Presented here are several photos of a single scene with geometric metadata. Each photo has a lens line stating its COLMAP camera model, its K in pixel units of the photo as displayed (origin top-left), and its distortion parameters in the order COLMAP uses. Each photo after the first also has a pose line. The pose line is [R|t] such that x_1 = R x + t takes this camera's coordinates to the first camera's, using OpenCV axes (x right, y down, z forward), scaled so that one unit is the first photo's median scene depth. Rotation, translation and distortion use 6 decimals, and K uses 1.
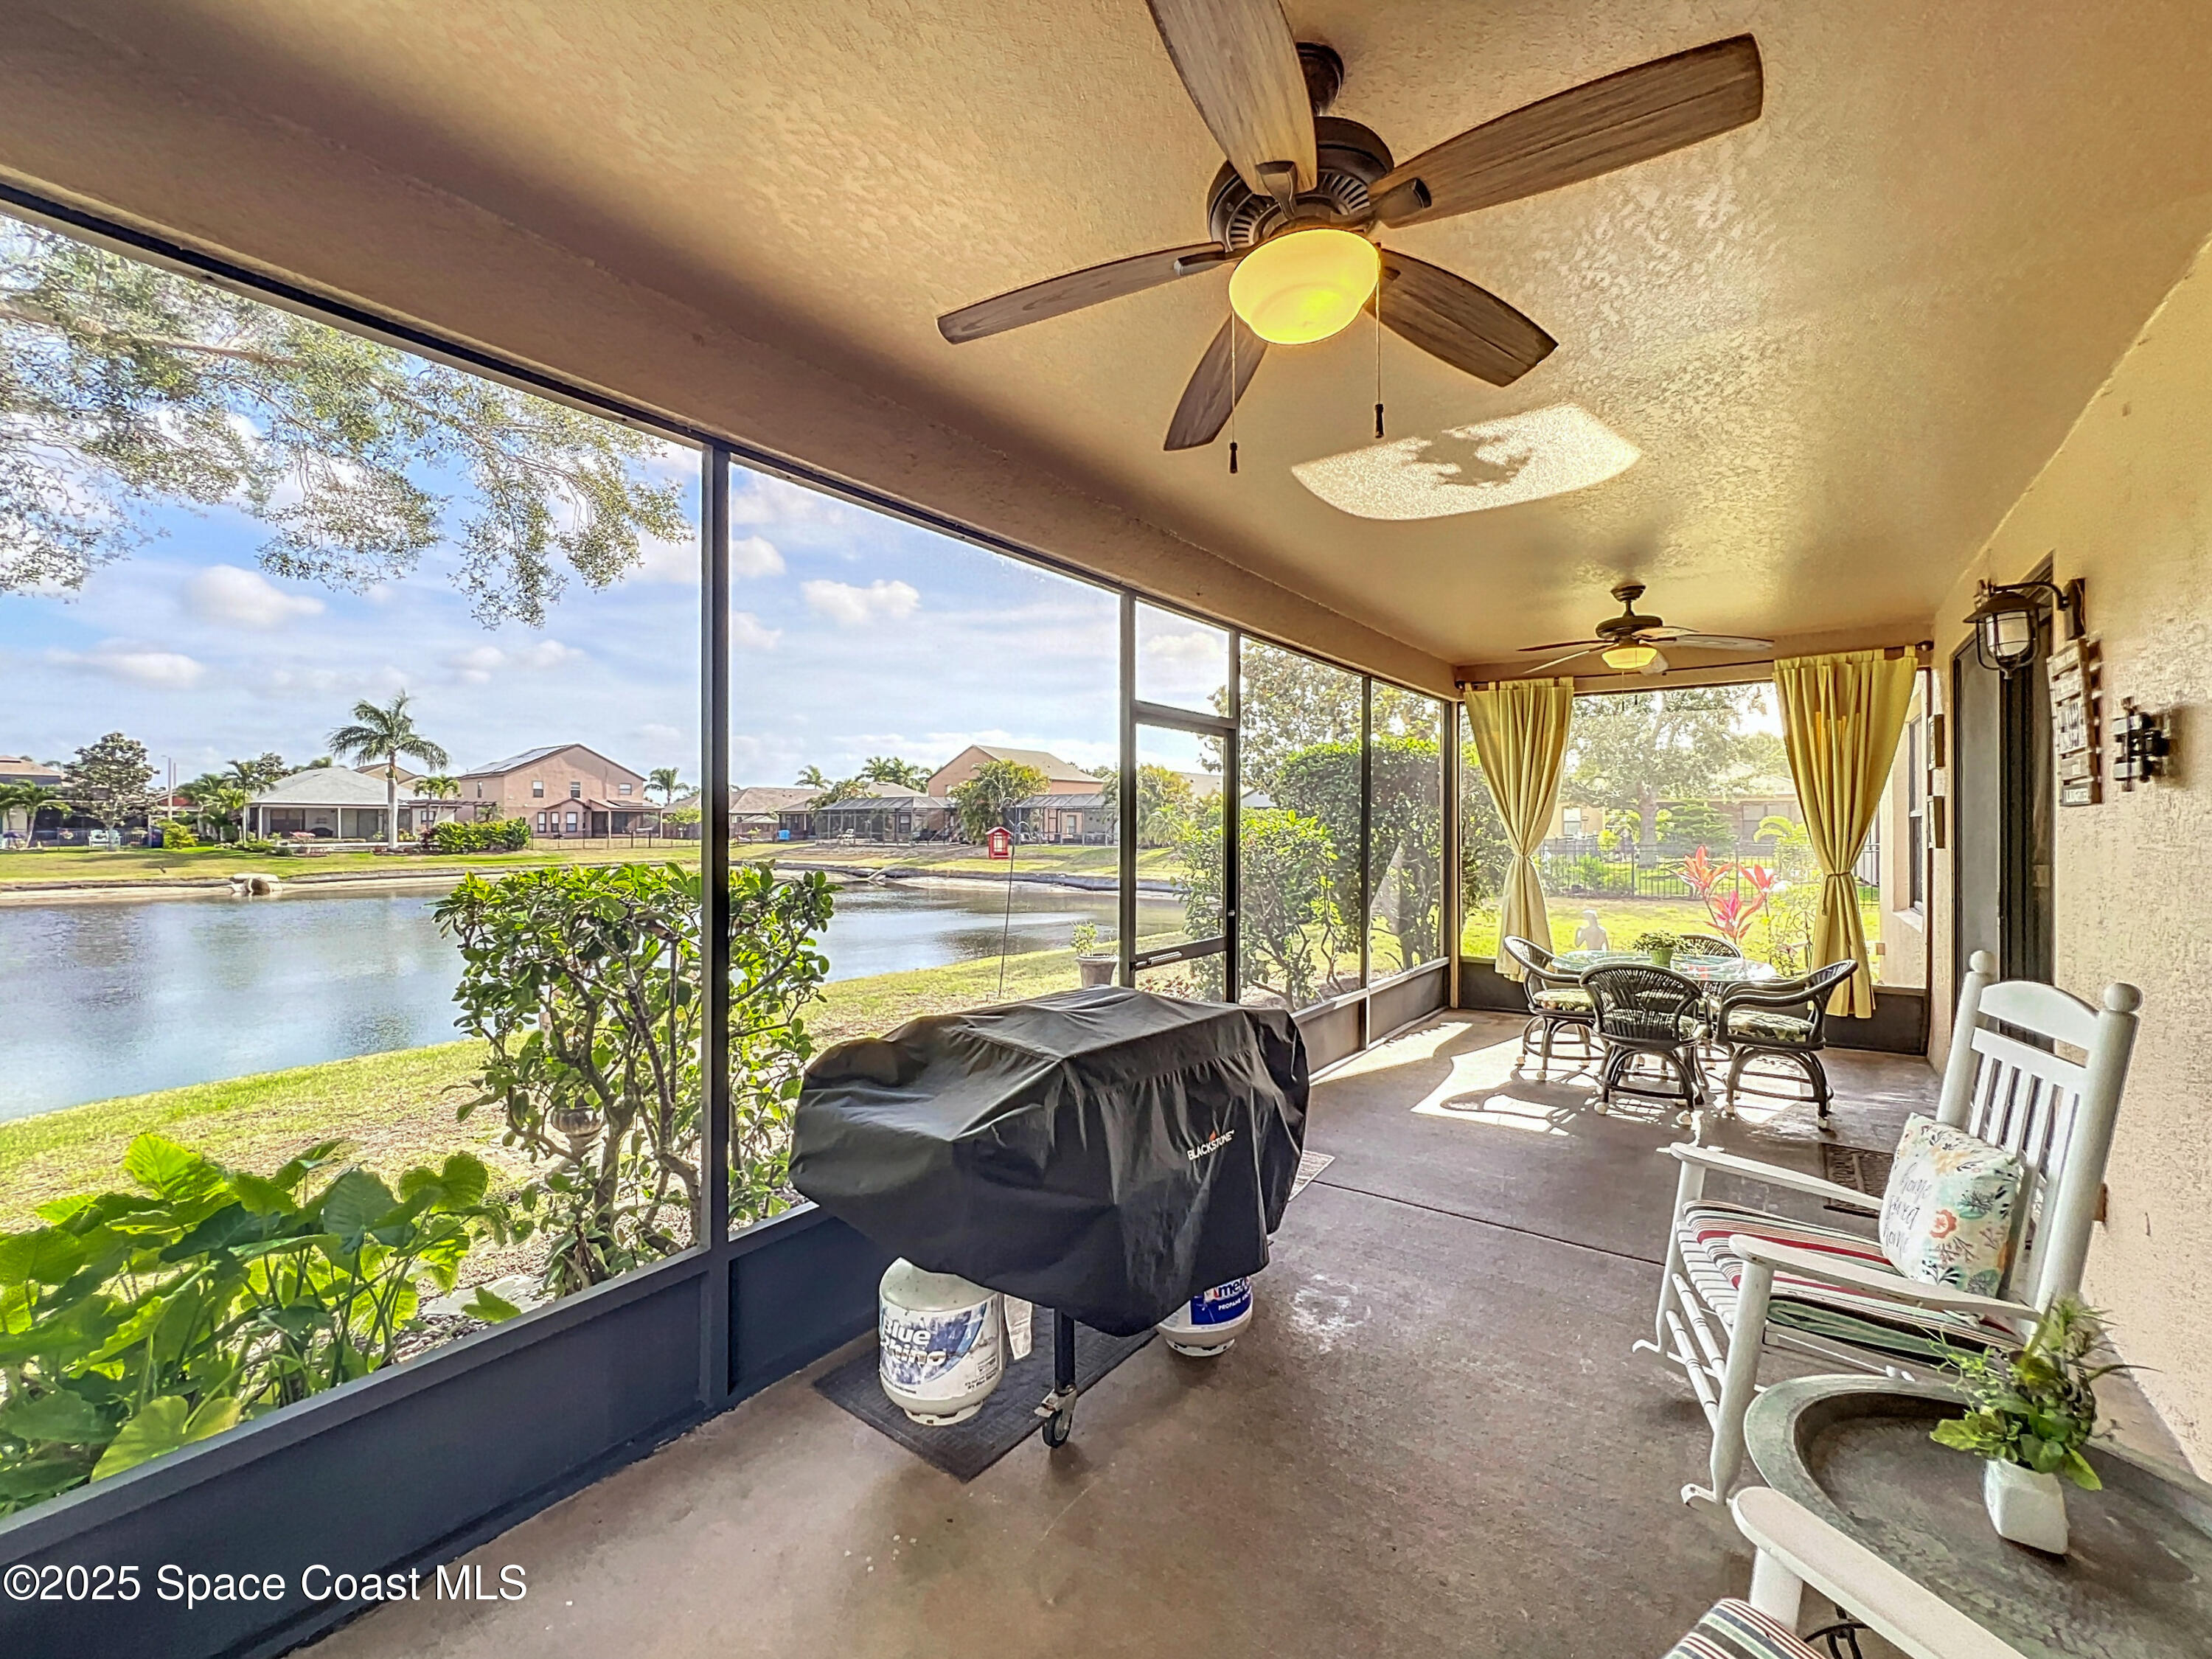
lens RADIAL K [[896.0, 0, 1099.8], [0, 896.0, 822.5], [0, 0, 1]] dist [-0.001811, -0.000107]
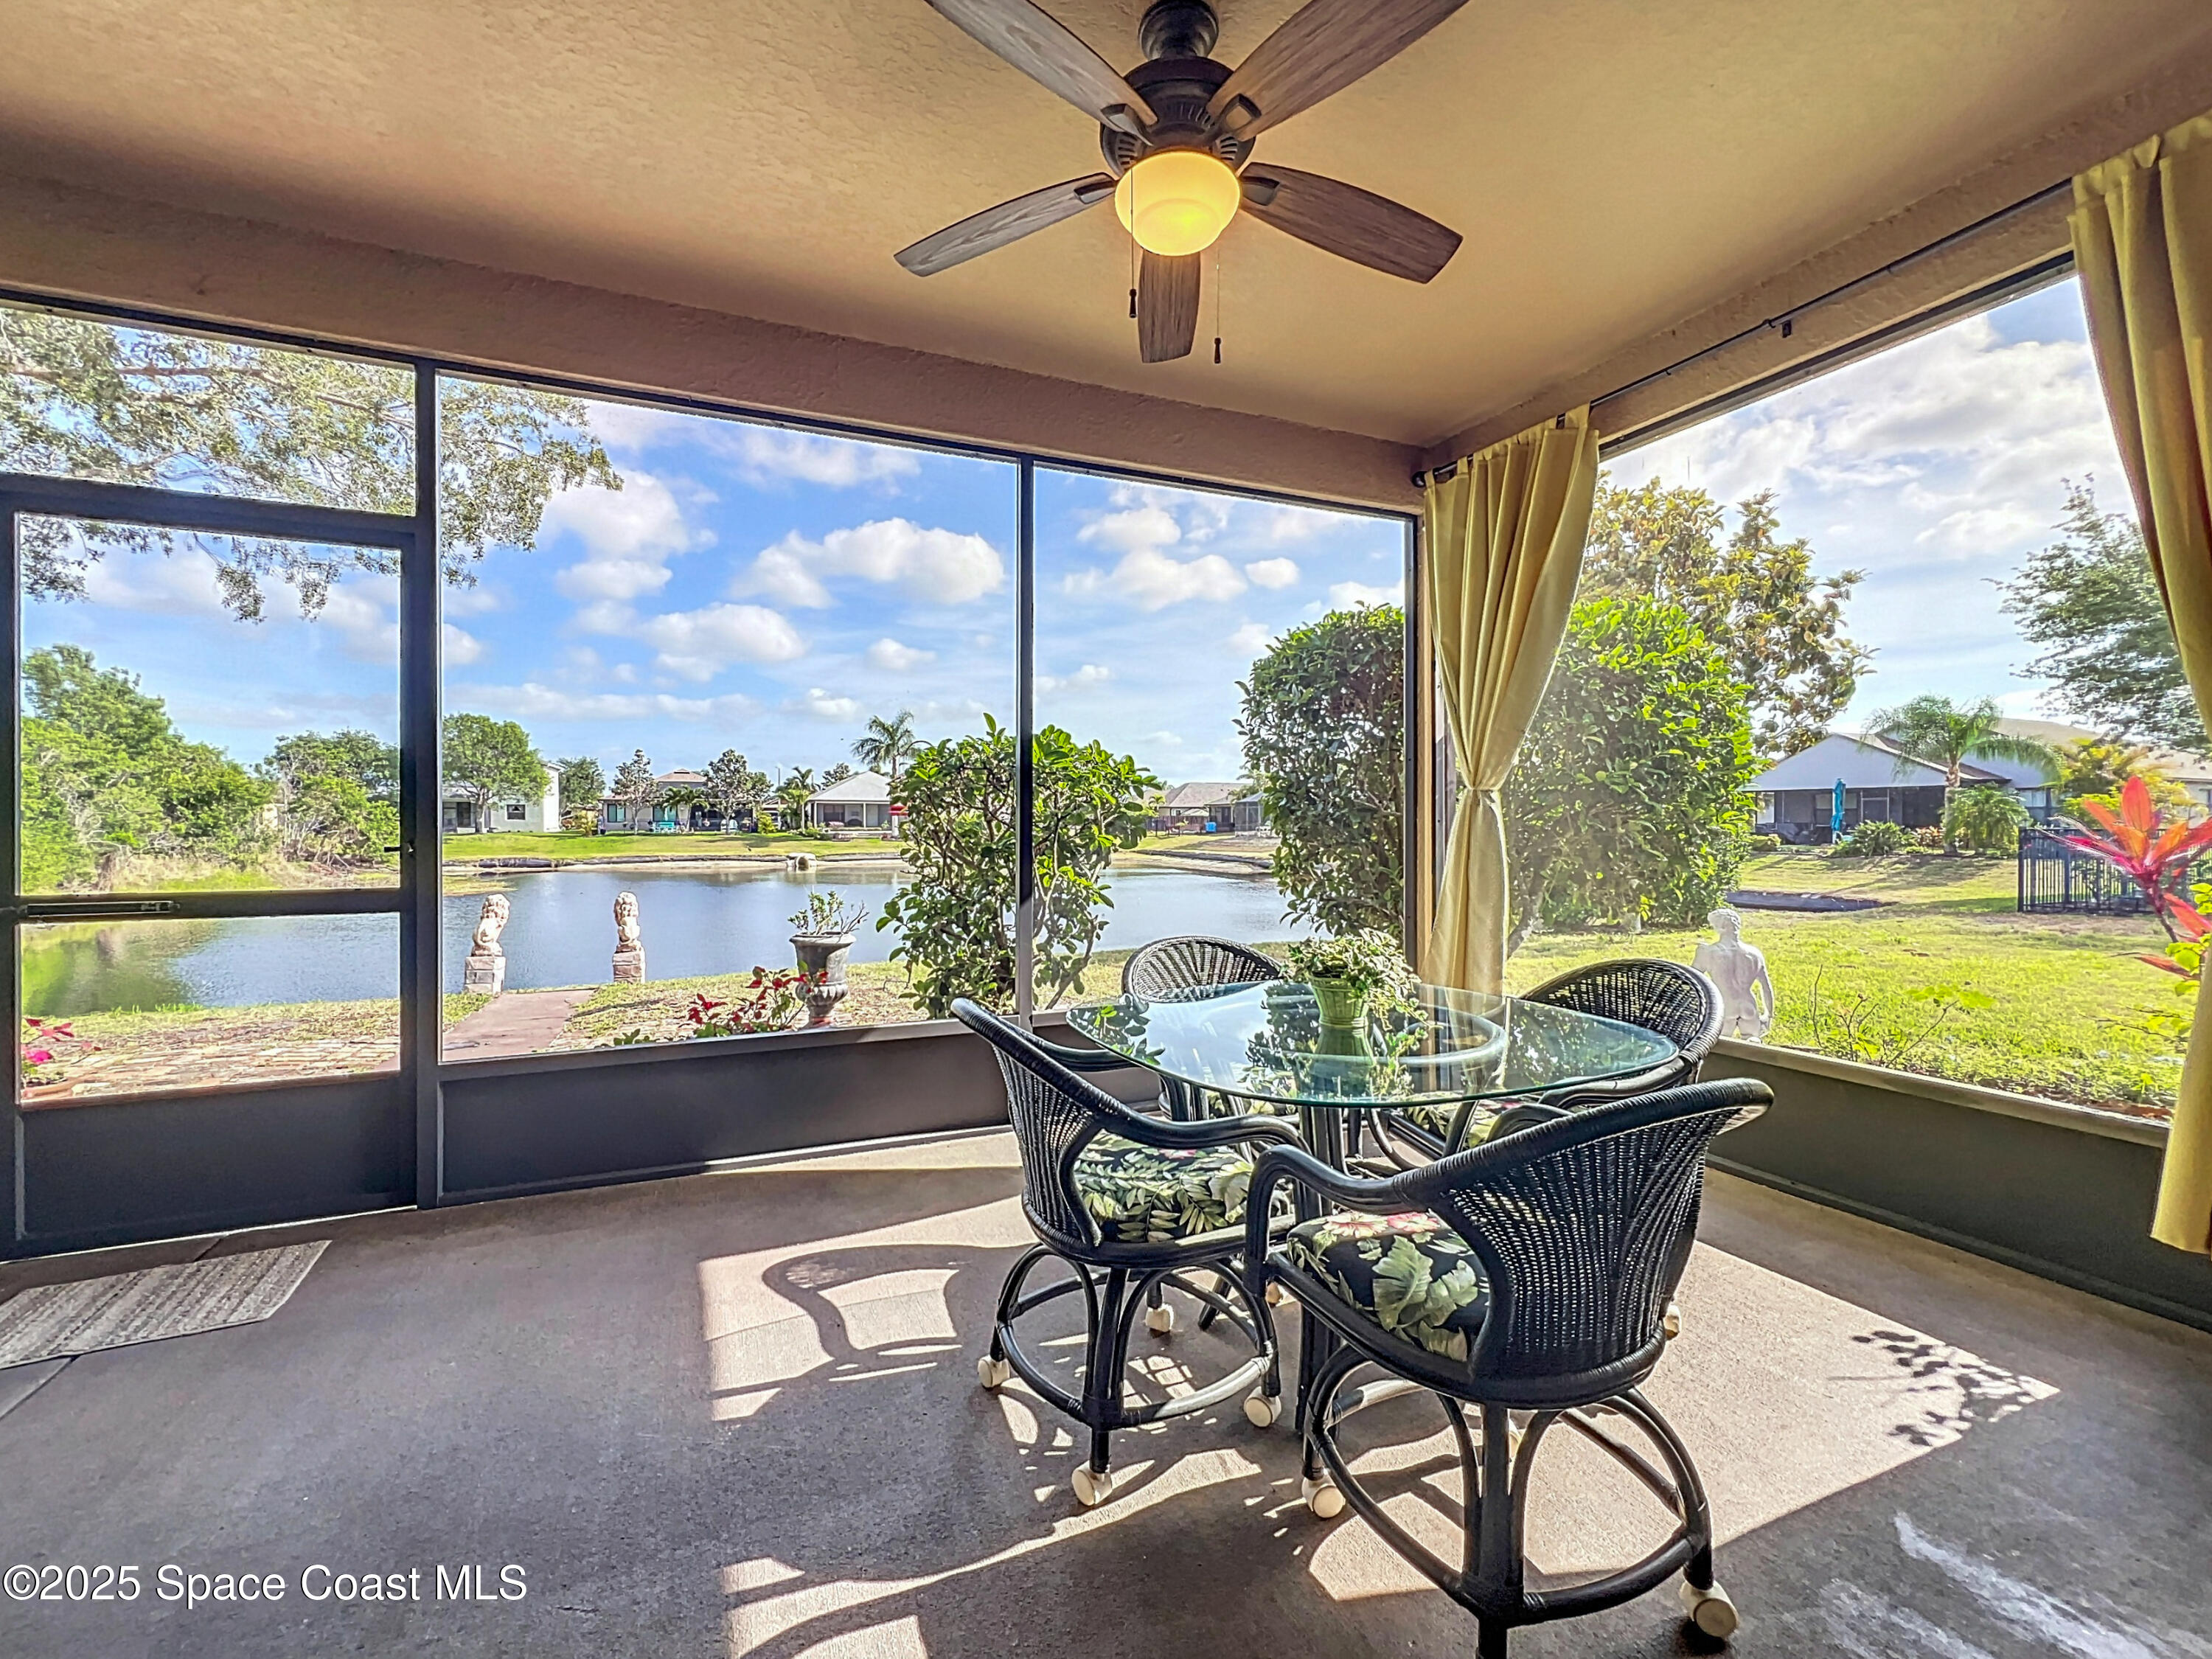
lens RADIAL K [[896.0, 0, 1112.0], [0, 896.0, 824.6], [0, 0, 1]] dist [-0.001811, -0.000107]
pose [[0.865771, 0.000628, -0.500439, 0.108678], [0.001916, 0.999988, 0.004570, 0.010875], [0.500436, -0.004916, 0.865760, 0.093756]]
